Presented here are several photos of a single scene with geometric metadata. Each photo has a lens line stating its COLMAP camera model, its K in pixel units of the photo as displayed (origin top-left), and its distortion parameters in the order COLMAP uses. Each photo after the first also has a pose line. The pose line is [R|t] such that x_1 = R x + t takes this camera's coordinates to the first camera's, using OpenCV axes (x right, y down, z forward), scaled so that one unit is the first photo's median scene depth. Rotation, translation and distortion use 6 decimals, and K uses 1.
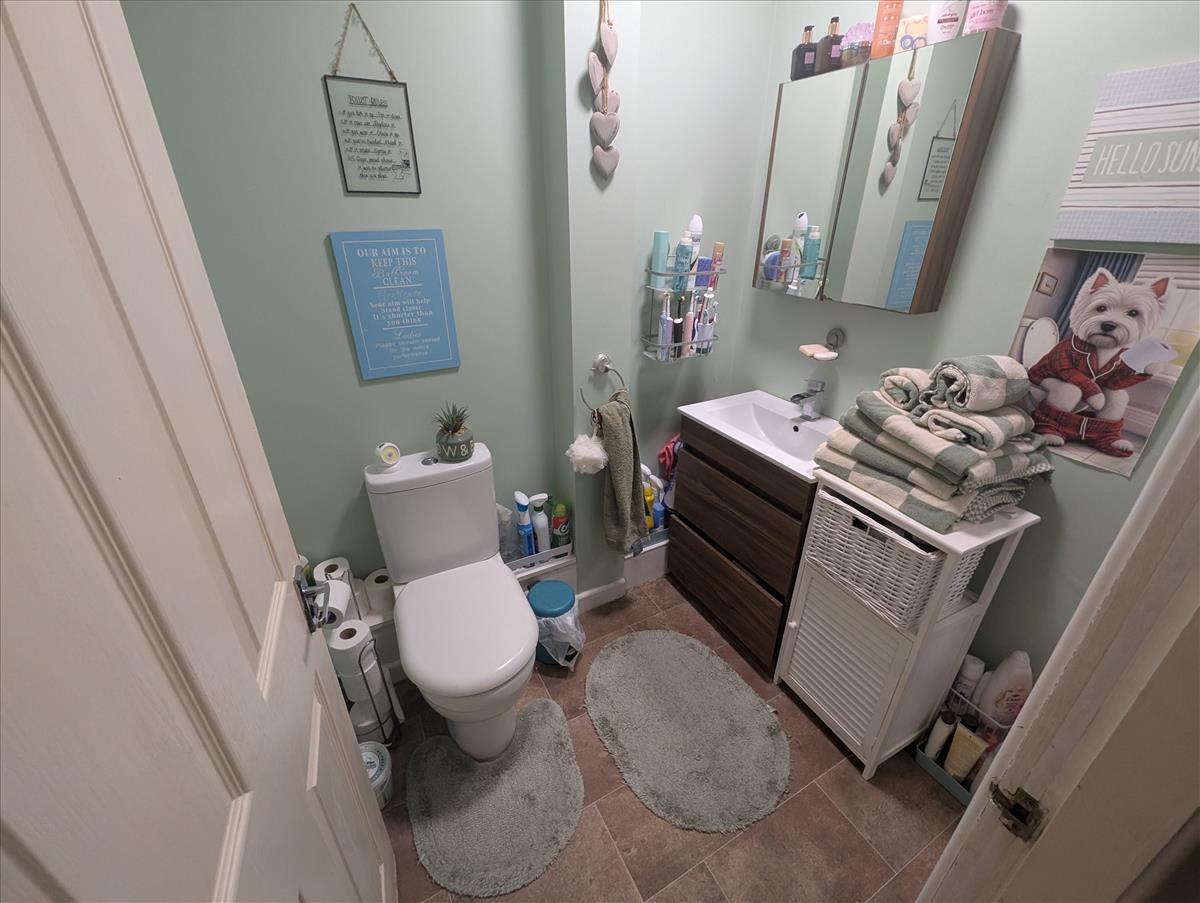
lens RADIAL K [[493.5, 0, 597.7], [0, 493.5, 448.2], [0, 0, 1]] dist [0.000209, 0.000171]
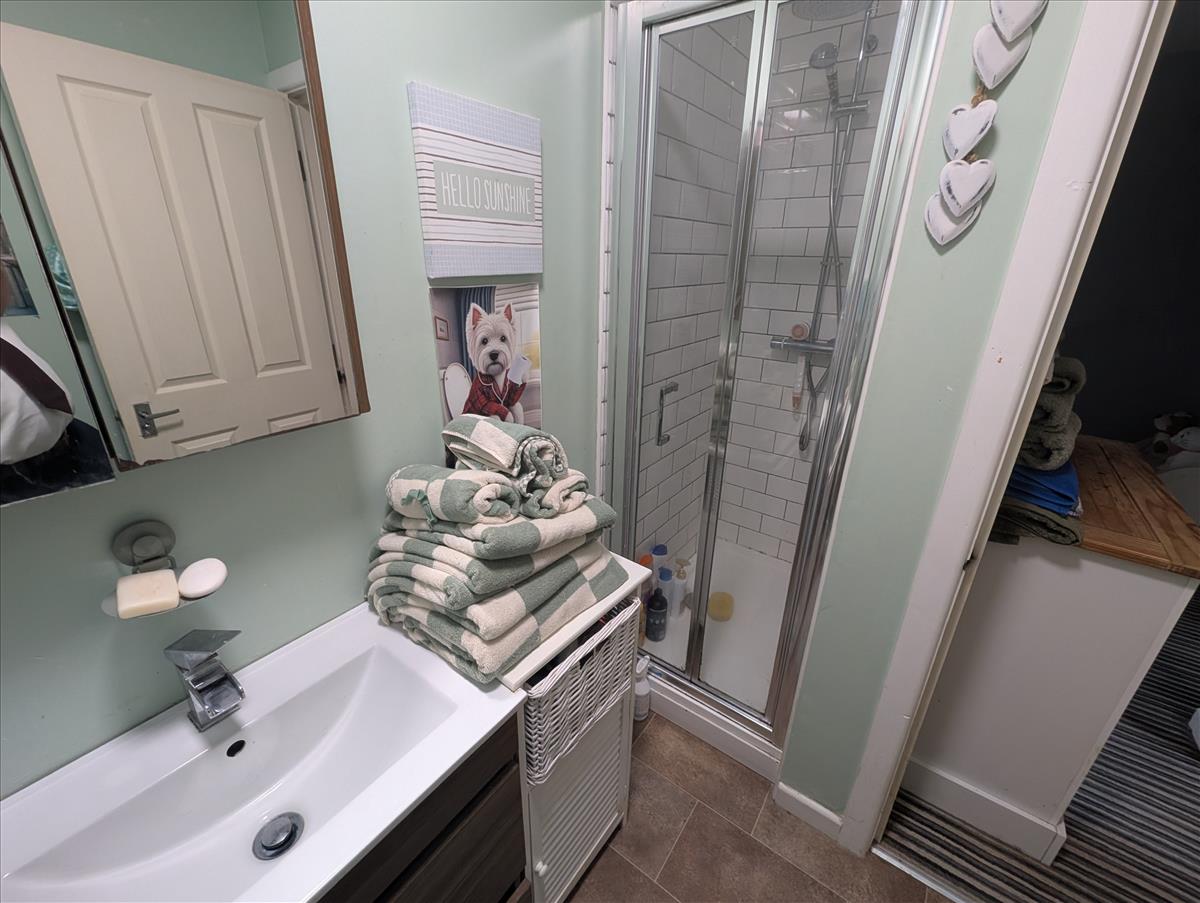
lens RADIAL K [[493.5, 0, 596.4], [0, 493.5, 451.5], [0, 0, 1]] dist [0.000209, 0.000171]
pose [[-0.419266, -0.345285, 0.839639, 0.010648], [0.384051, 0.770569, 0.508653, -0.529327], [-0.822631, 0.535725, -0.190466, 1.118529]]
